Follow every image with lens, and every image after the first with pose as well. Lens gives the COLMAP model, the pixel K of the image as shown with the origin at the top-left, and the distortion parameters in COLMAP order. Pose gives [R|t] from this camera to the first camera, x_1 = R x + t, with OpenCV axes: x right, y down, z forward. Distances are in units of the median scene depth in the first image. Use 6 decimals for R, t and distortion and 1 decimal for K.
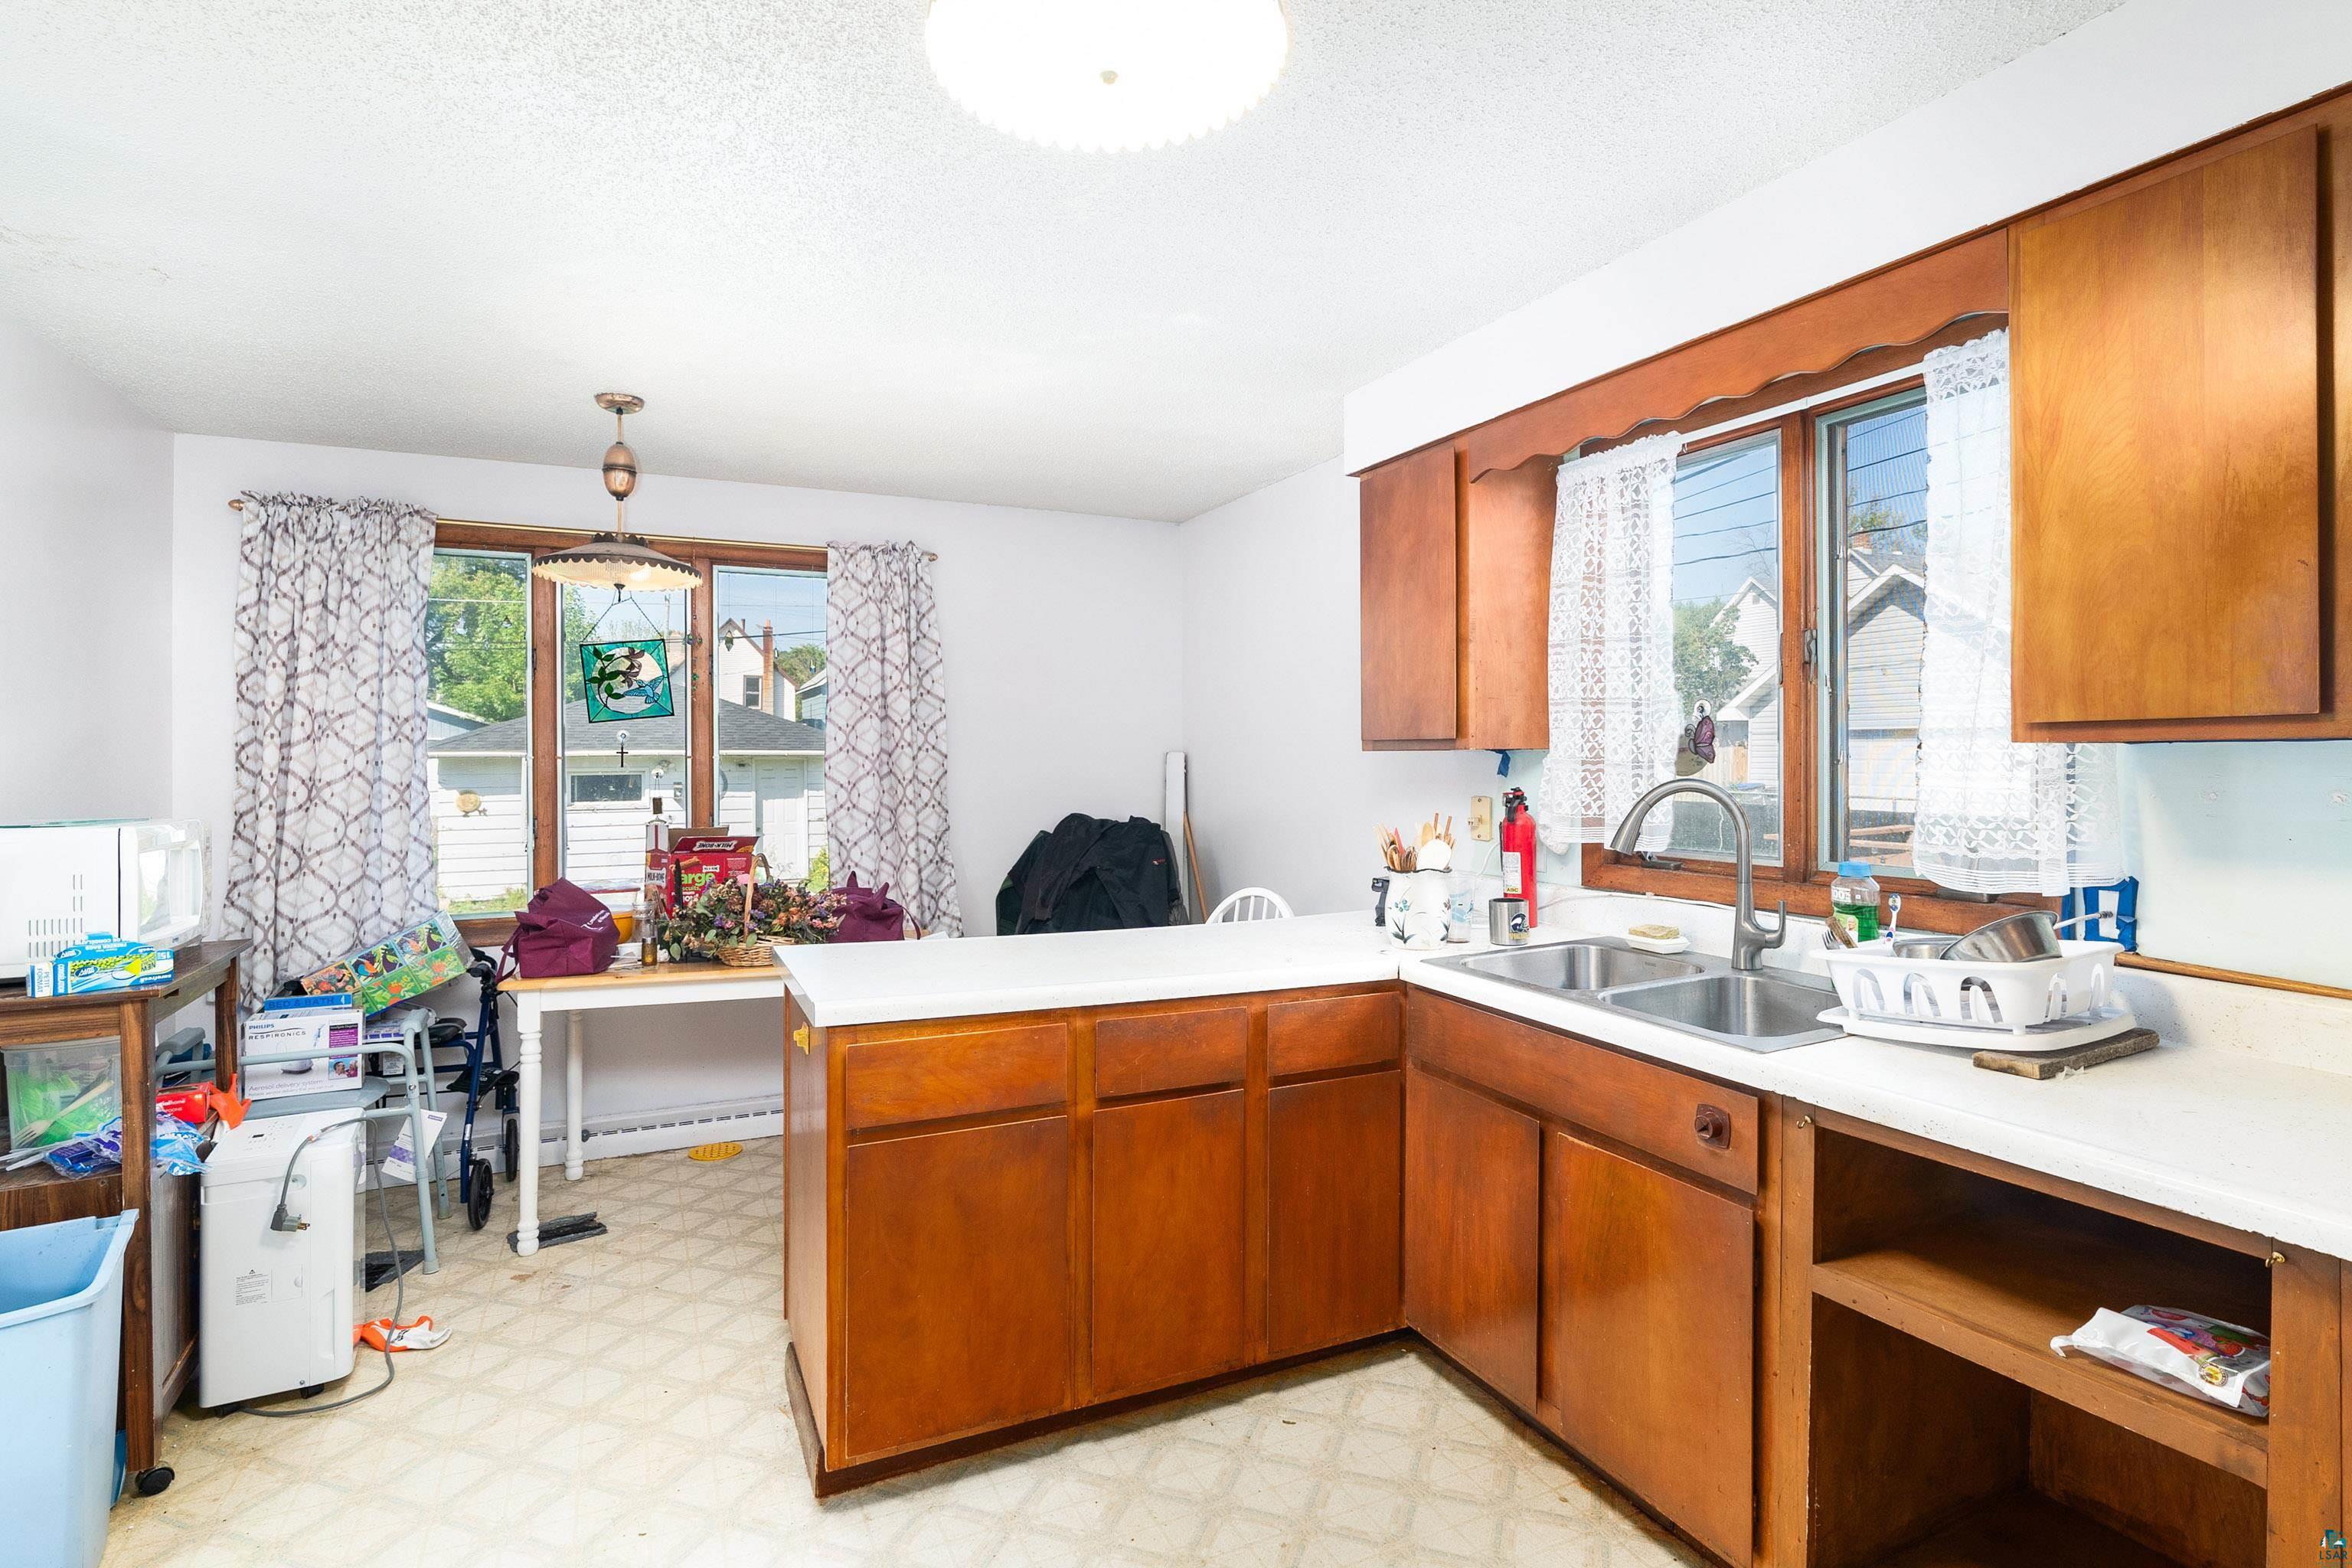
lens RADIAL K [[1151.4, 0, 1168.6], [0, 1151.4, 763.1], [0, 0, 1]] dist [-0.000845, 0.000320]
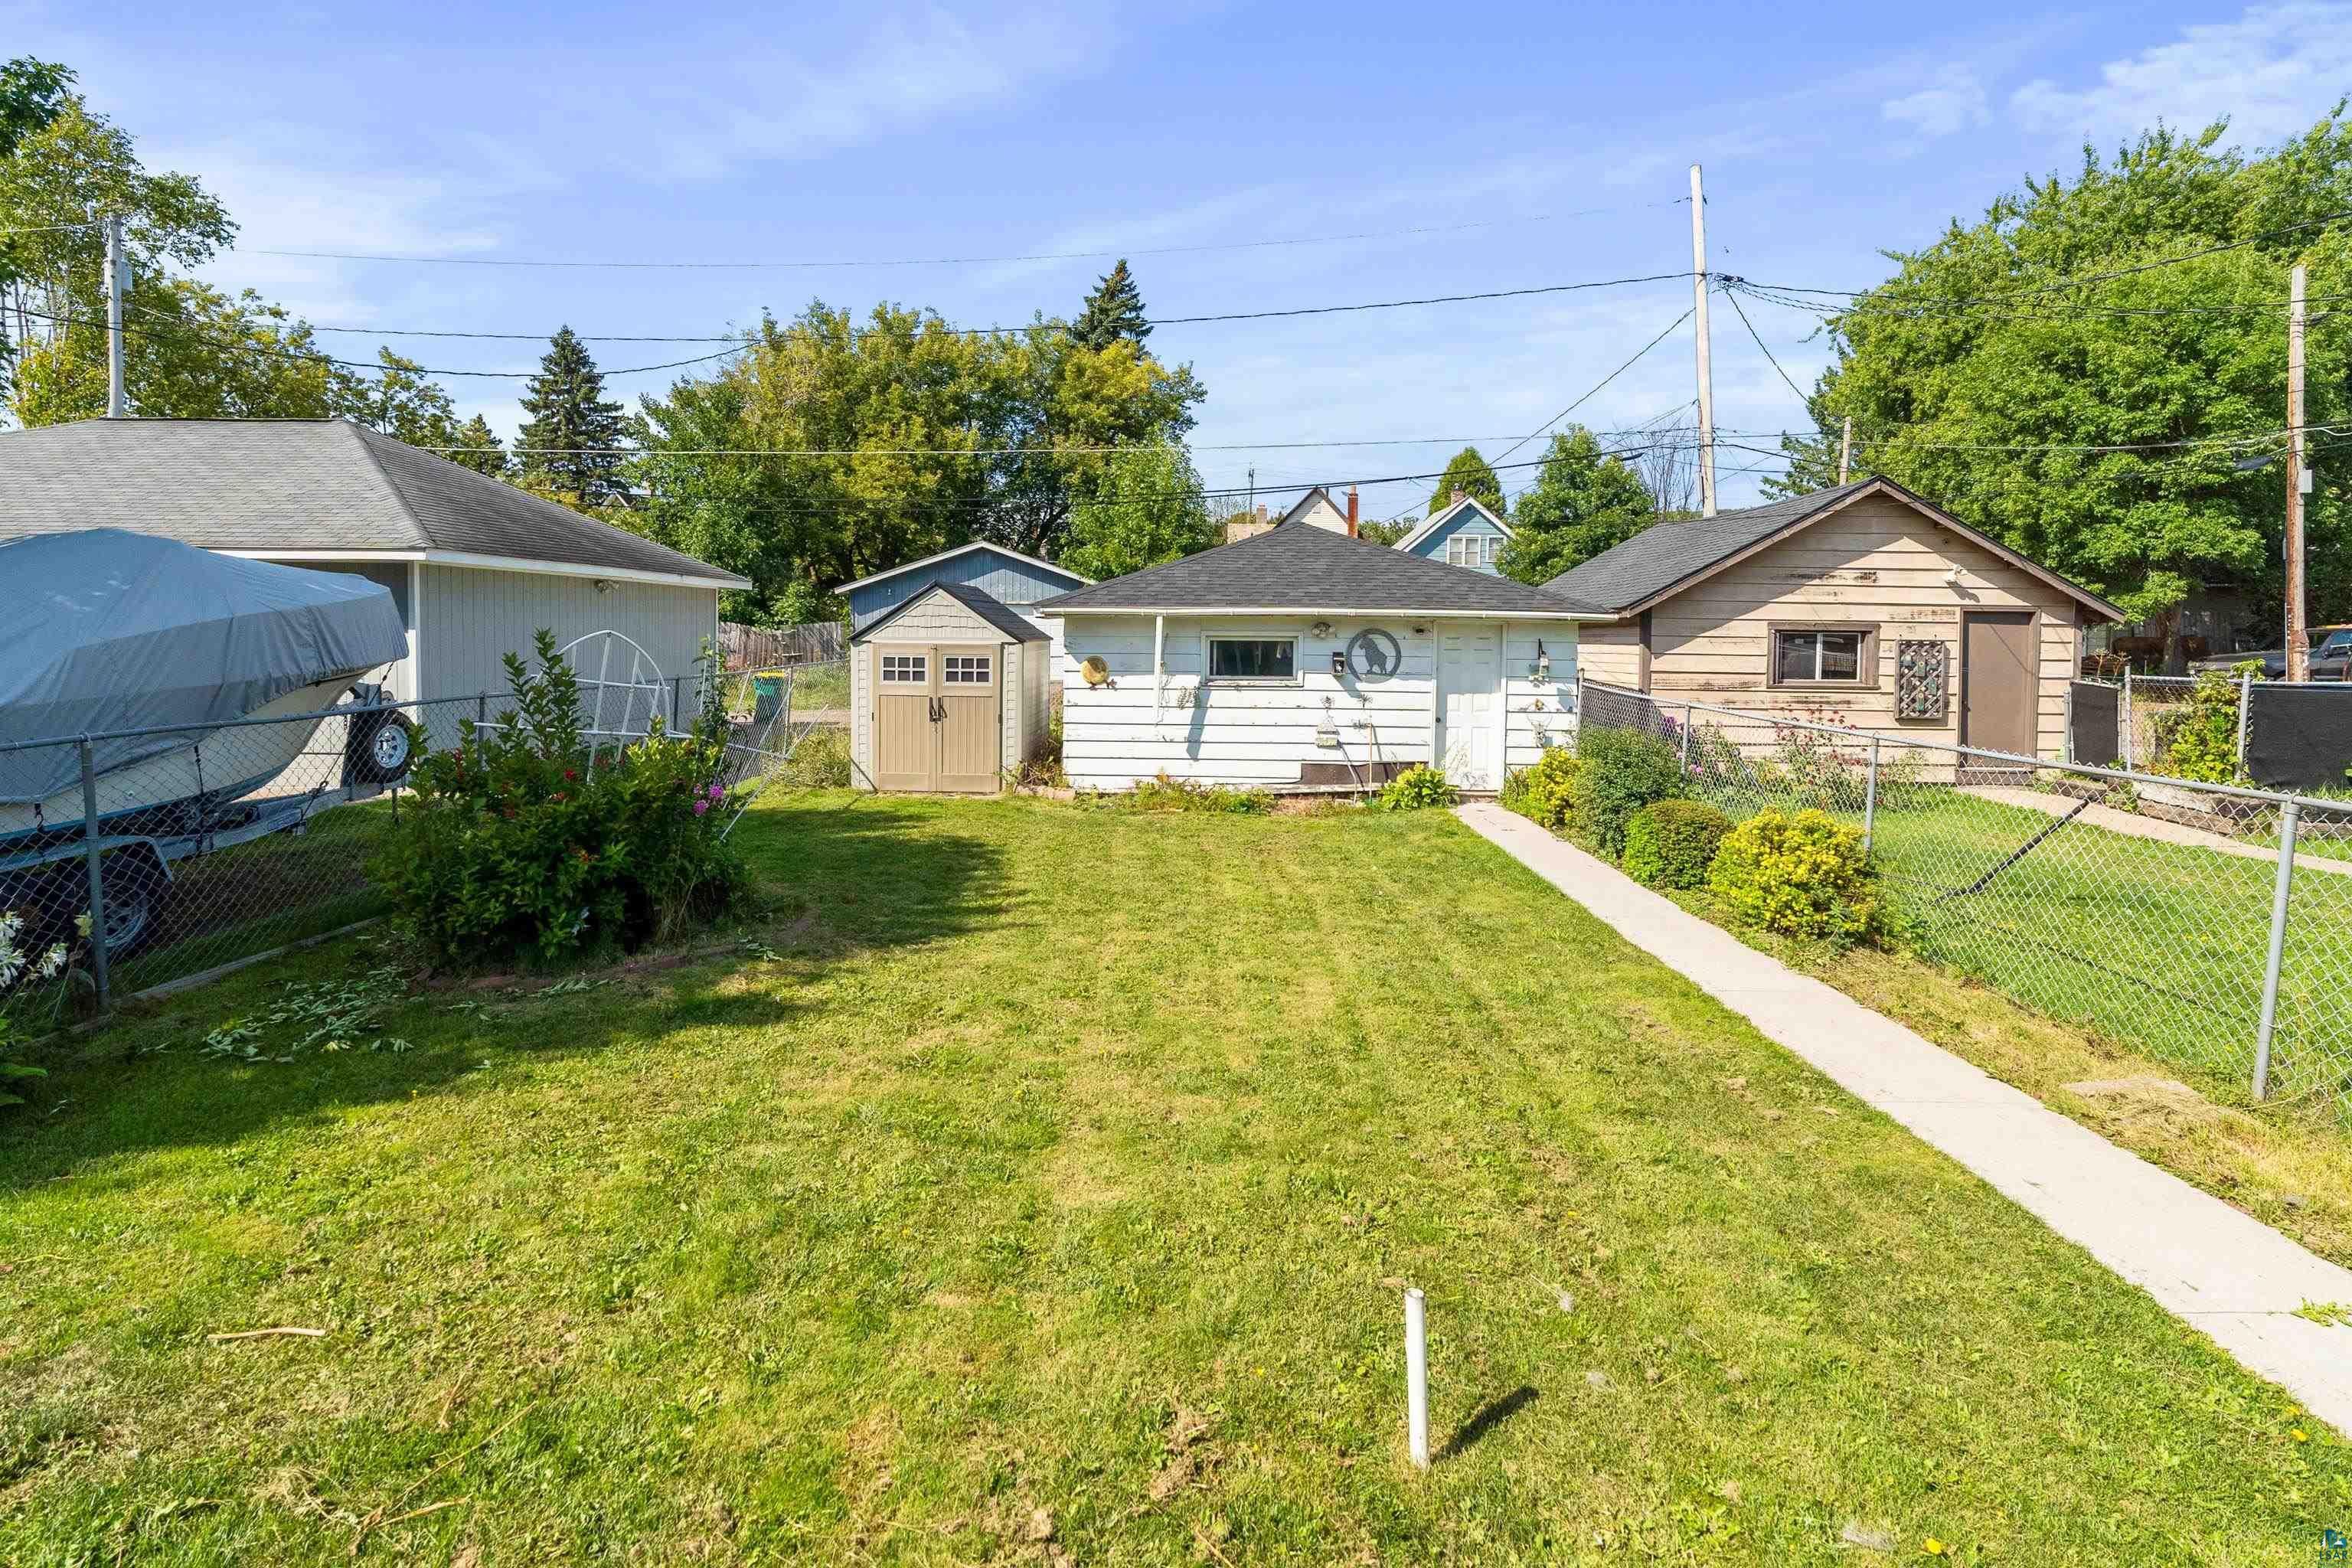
lens RADIAL K [[1065.1, 0, 1180.7], [0, 1065.1, 766.1], [0, 0, 1]] dist [-0.009621, 0.000148]
pose [[0.898329, 0.068887, -0.433888, -1.232955], [-0.017727, 0.992509, 0.120875, 0.045511], [0.438965, -0.100894, 0.892821, 1.923997]]
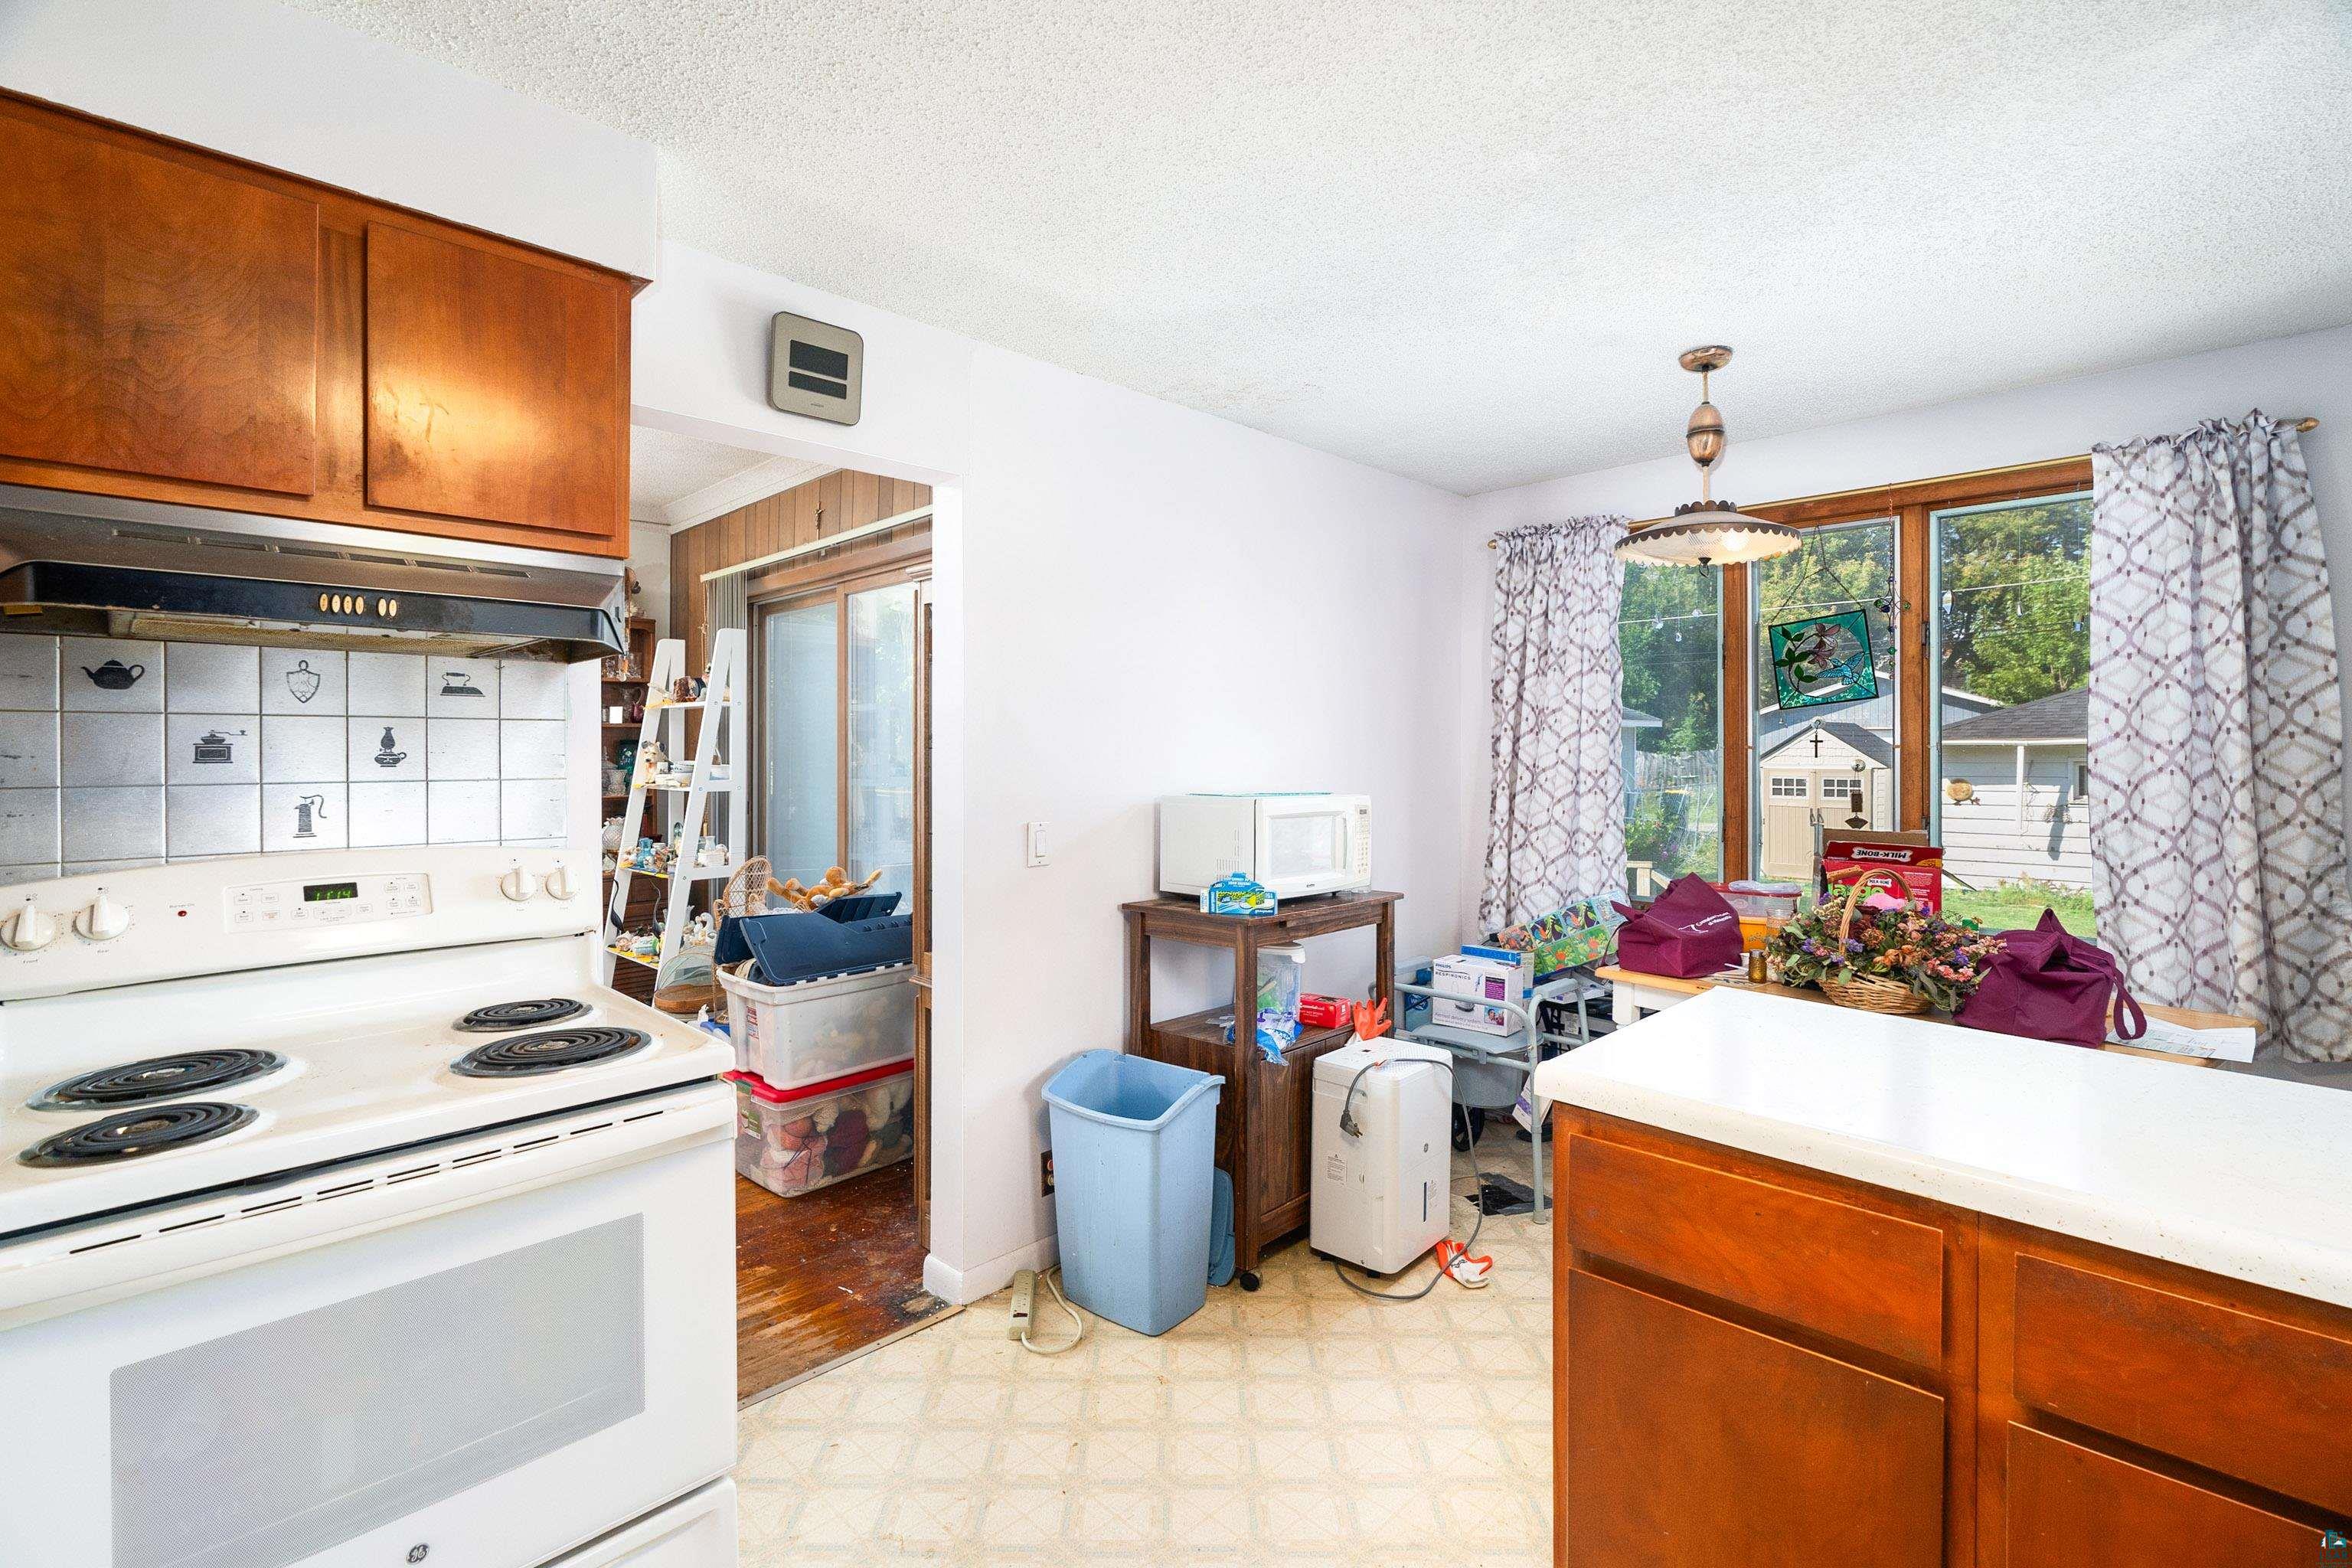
lens RADIAL K [[1065.1, 0, 1179.8], [0, 1065.1, 749.7], [0, 0, 1]] dist [-0.009621, 0.000148]
pose [[0.336072, 0.001766, -0.941835, 0.158179], [-0.003196, 0.999995, 0.000735, -0.002158], [0.941831, 0.002763, 0.336075, 0.292341]]
